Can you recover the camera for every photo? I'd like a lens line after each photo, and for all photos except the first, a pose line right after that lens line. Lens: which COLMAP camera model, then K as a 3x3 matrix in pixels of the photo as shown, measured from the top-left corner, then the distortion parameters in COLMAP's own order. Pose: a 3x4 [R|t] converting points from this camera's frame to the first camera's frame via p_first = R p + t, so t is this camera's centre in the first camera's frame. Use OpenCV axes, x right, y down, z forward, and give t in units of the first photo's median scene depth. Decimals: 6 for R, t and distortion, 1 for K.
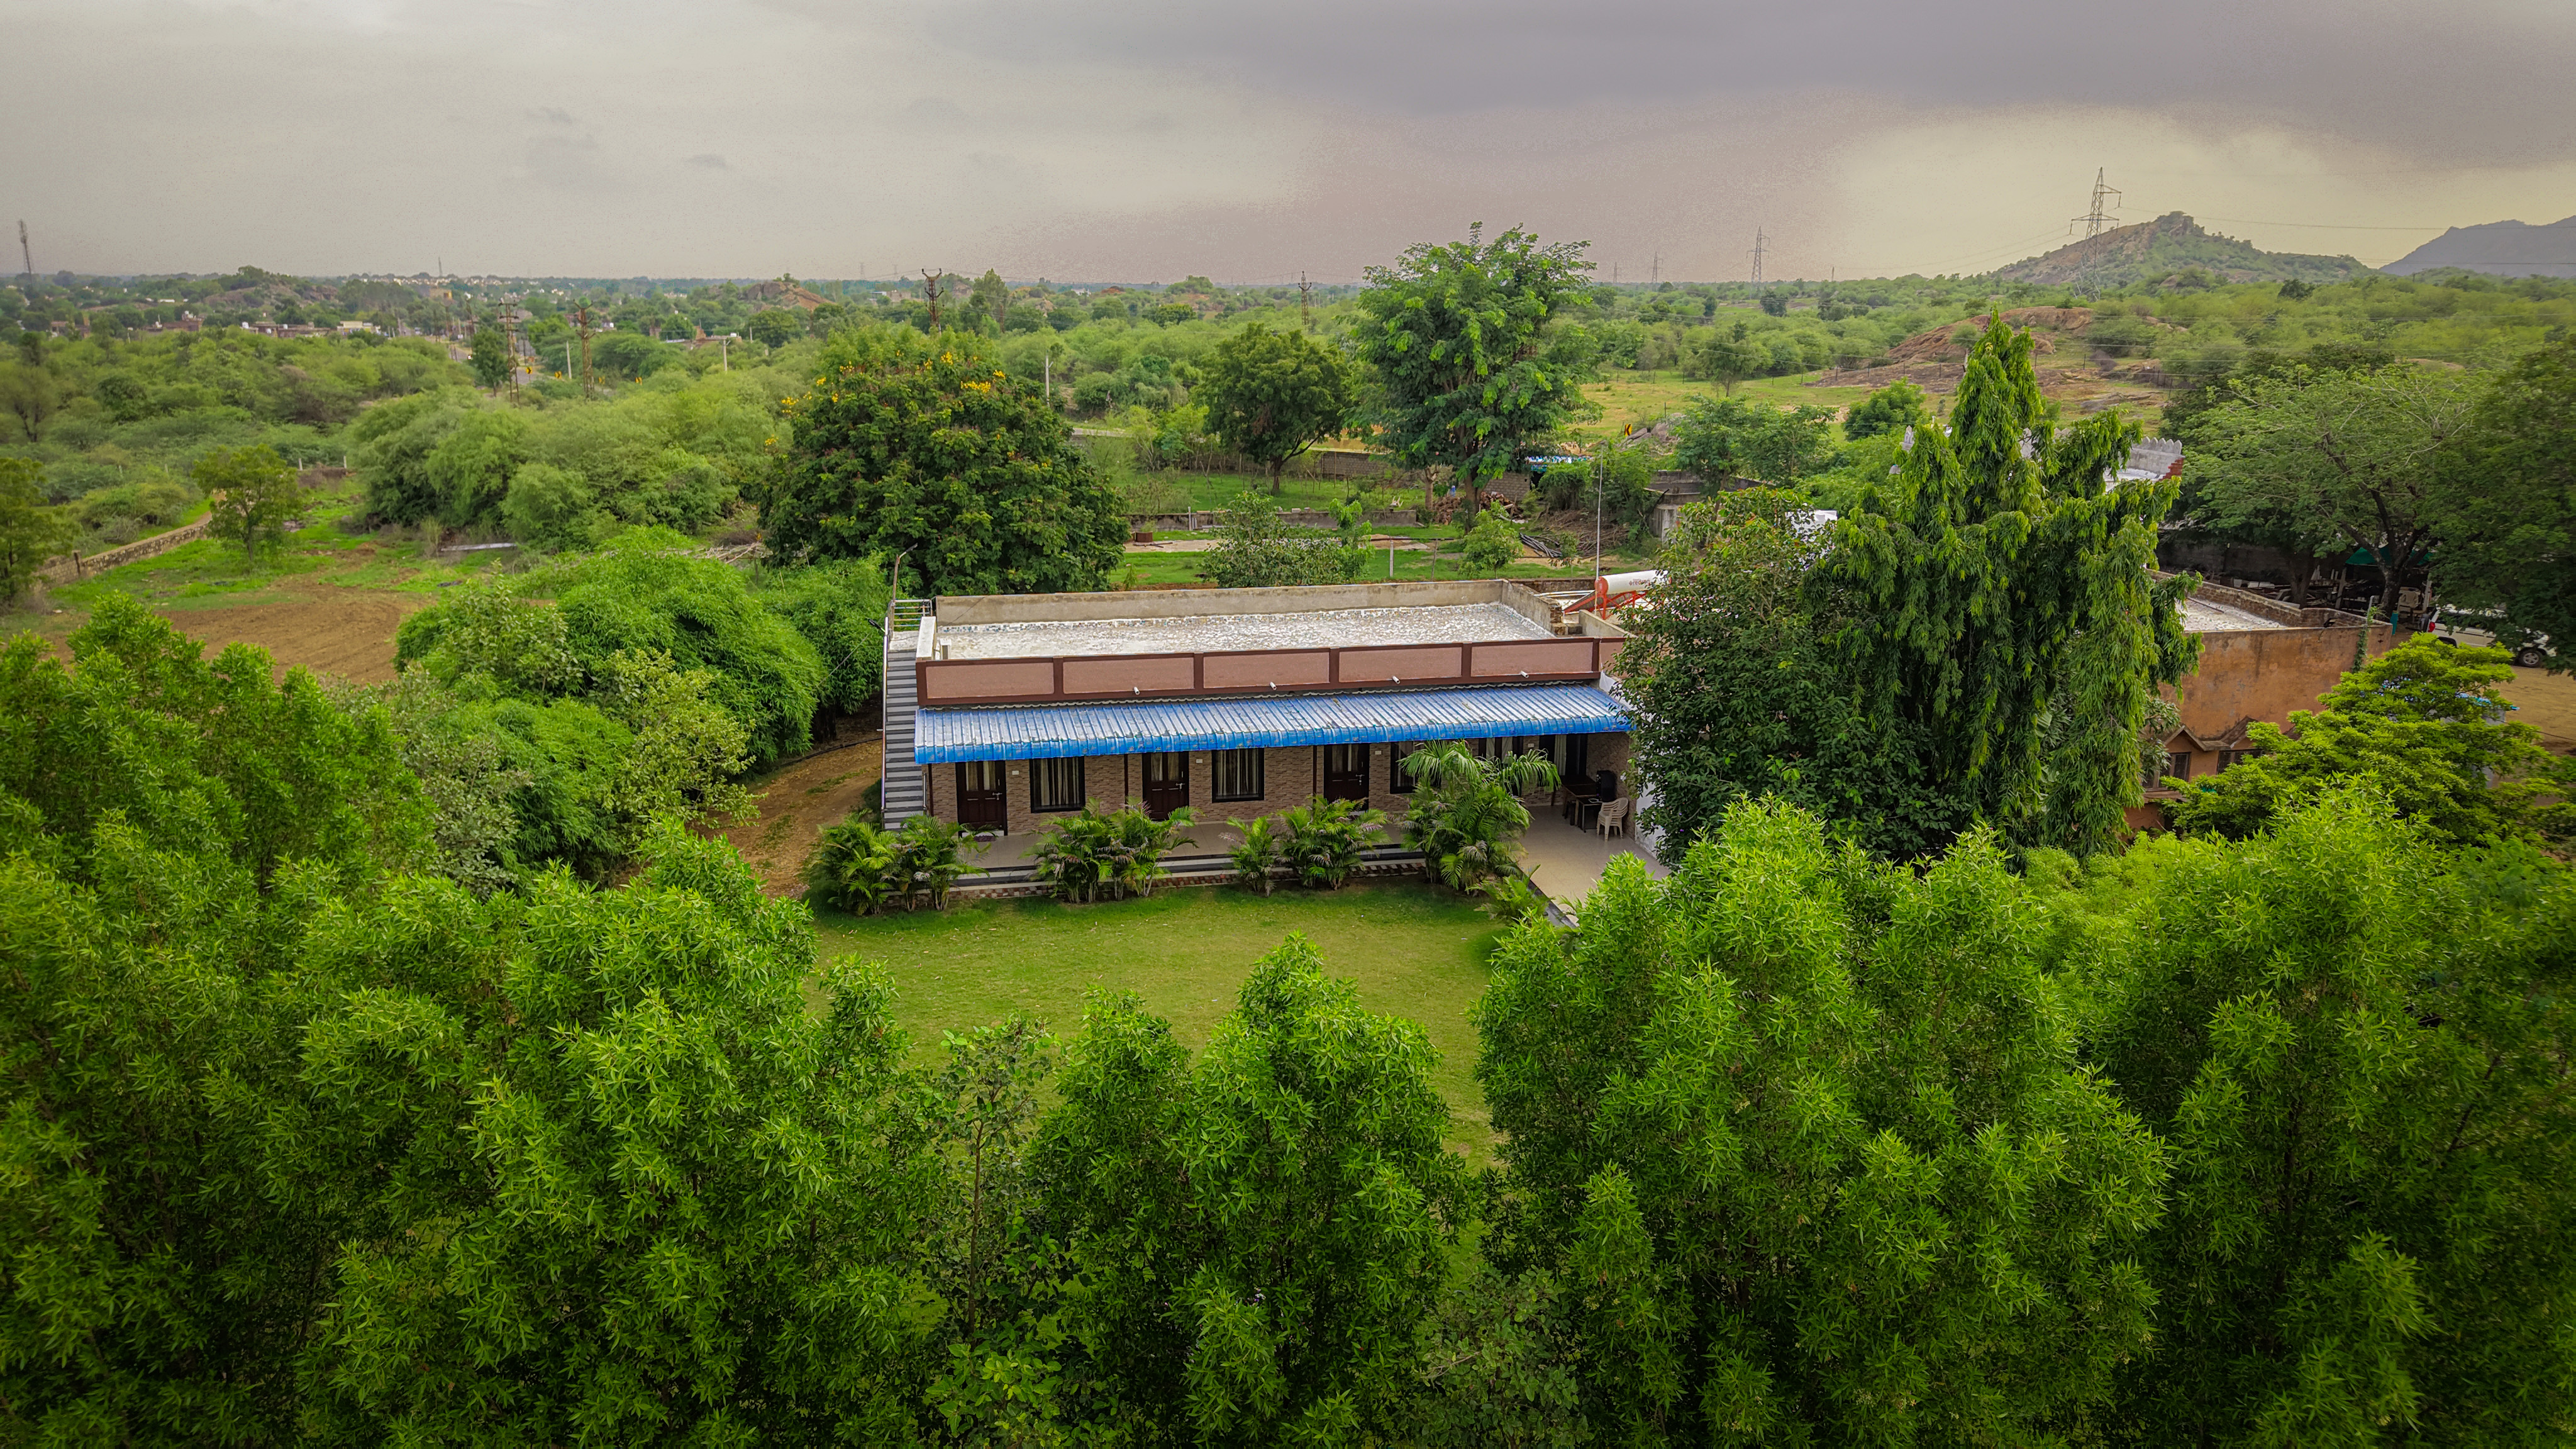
lens RADIAL K [[1722.3, 0, 1286.6], [0, 1722.3, 731.0], [0, 0, 1]] dist [0.019410, -0.026838]
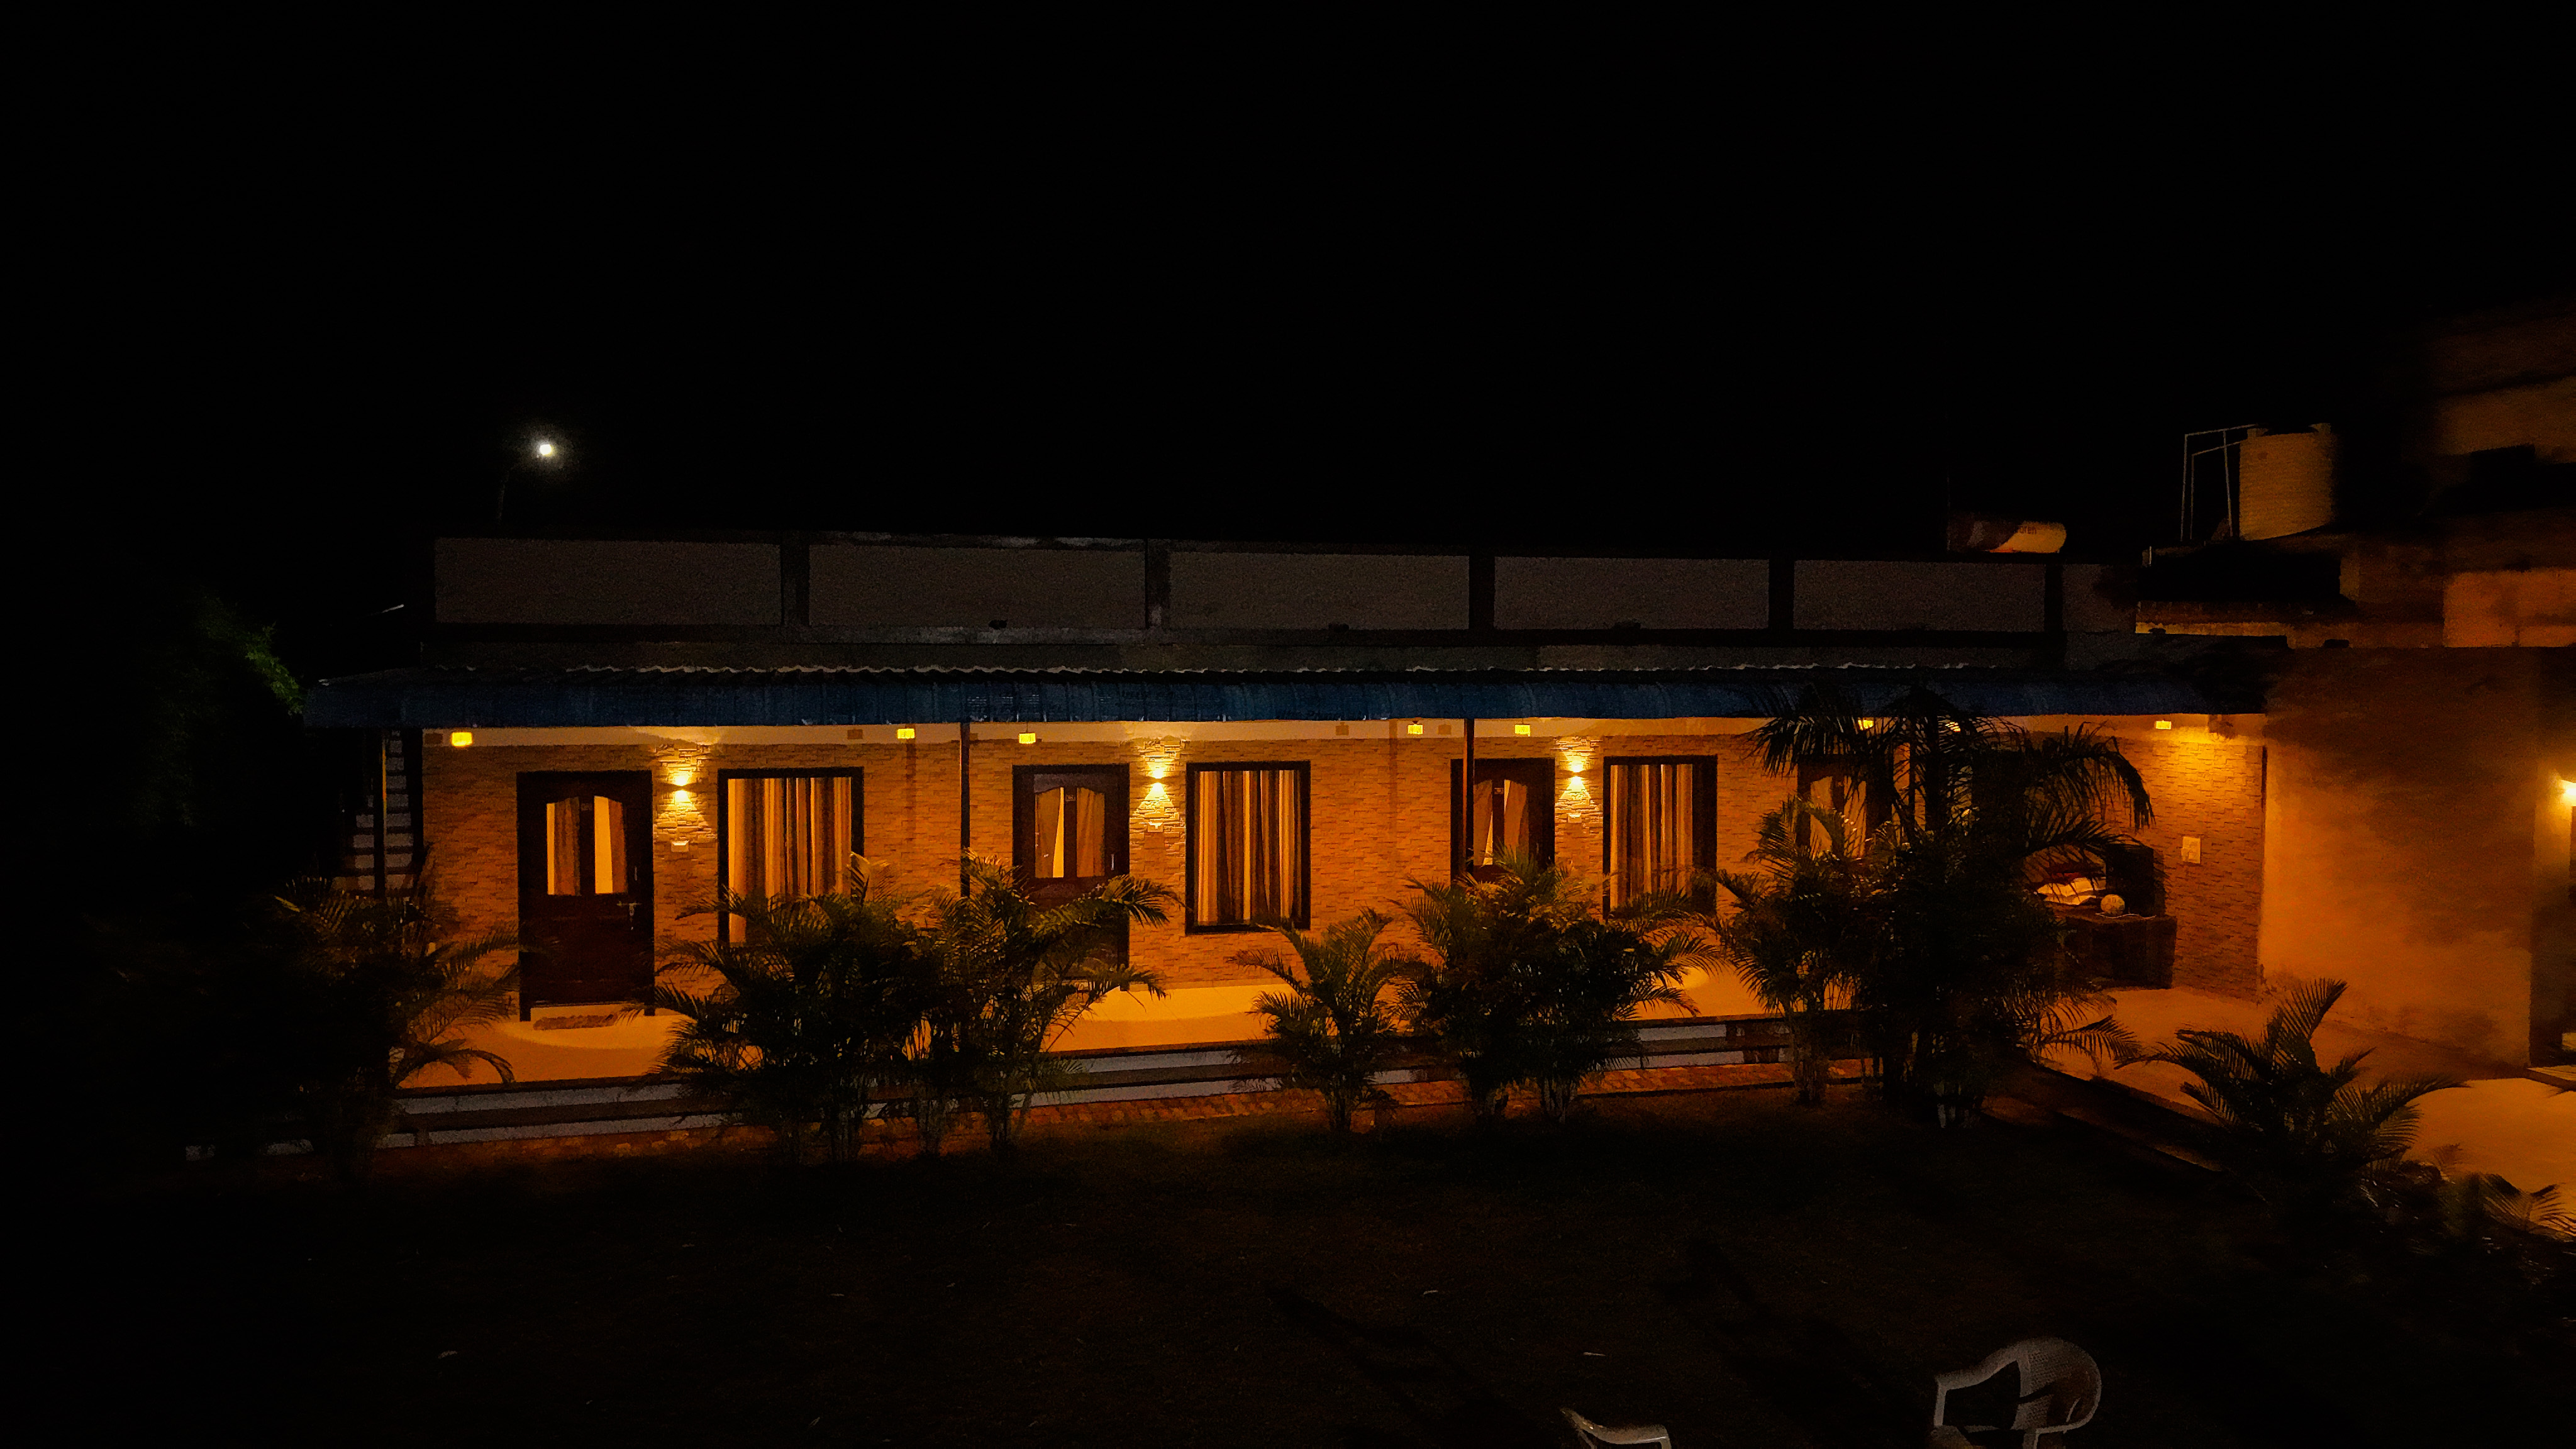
lens RADIAL K [[1722.3, 0, 1276.7], [0, 1722.3, 706.3], [0, 0, 1]] dist [0.019410, -0.026838]
pose [[0.998261, -0.006362, 0.058608, -0.047635], [0.019103, 0.975425, -0.219502, 0.081782], [-0.055771, 0.220240, 0.973850, 0.617392]]
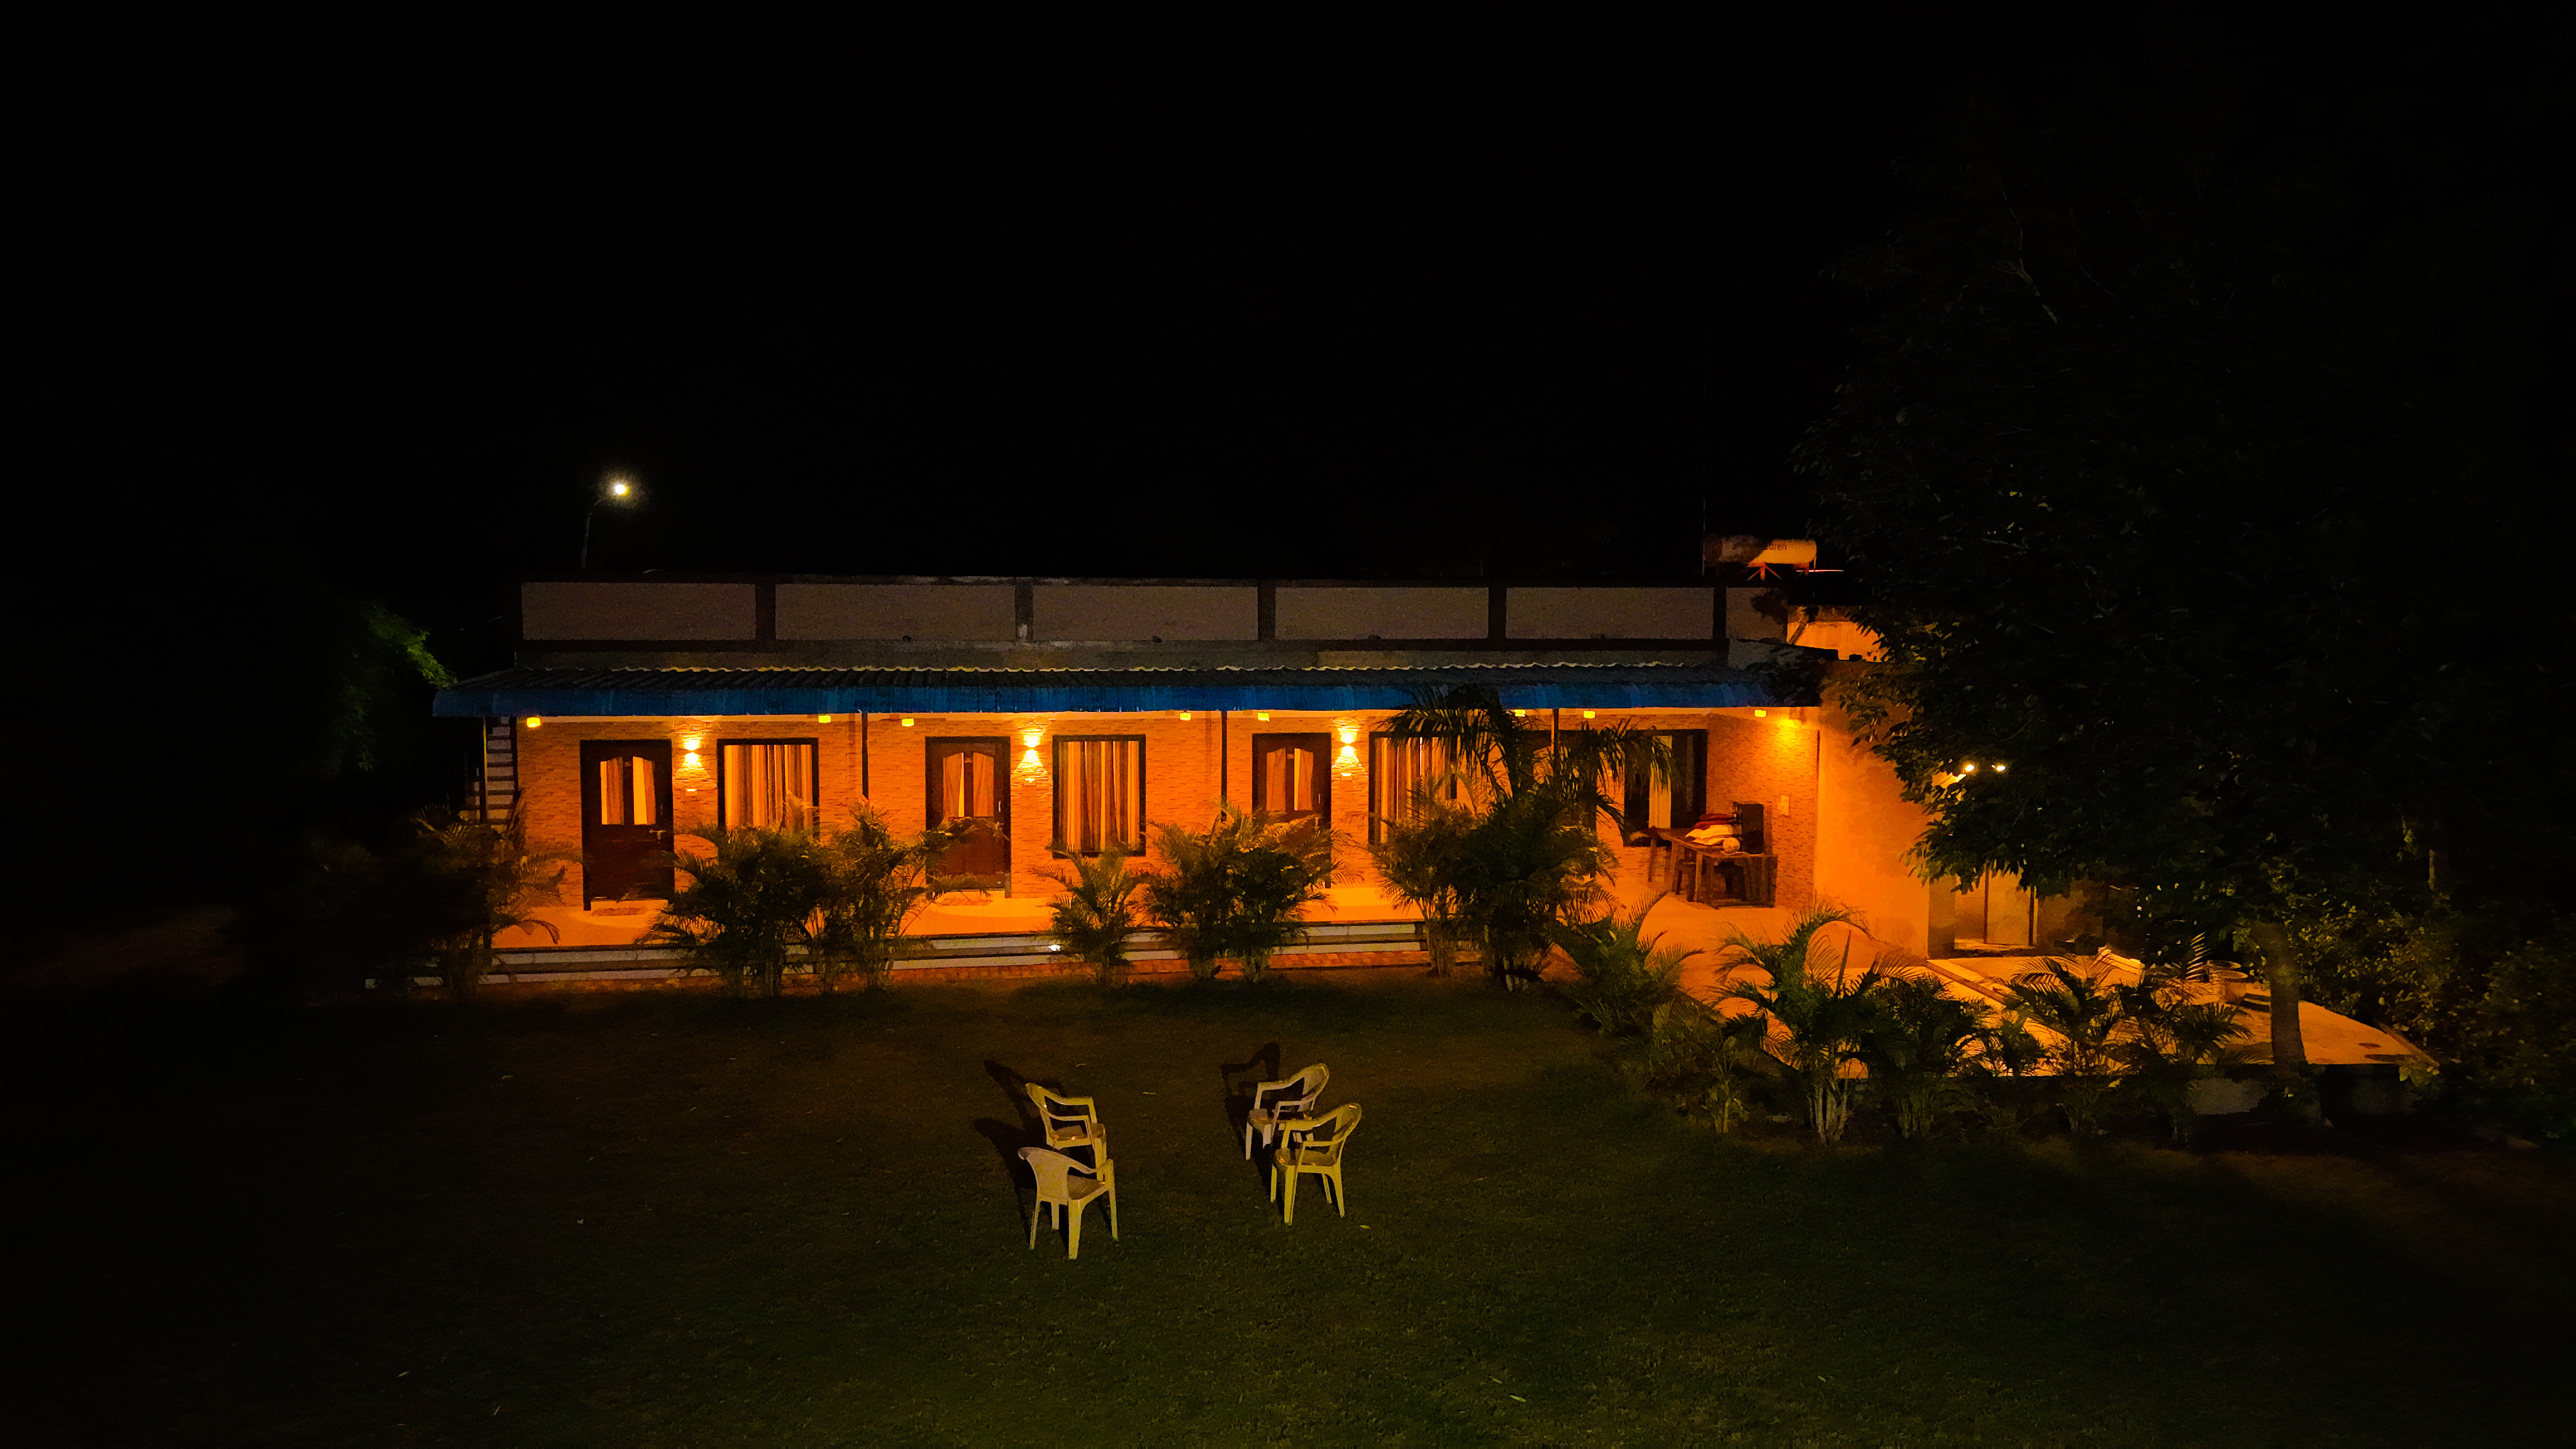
lens RADIAL K [[1722.3, 0, 1294.3], [0, 1722.3, 716.3], [0, 0, 1]] dist [0.019410, -0.026838]
pose [[0.999955, -0.001367, -0.009418, 0.043496], [-0.000372, 0.983251, -0.182258, 0.102997], [0.009509, 0.182253, 0.983206, 0.453369]]
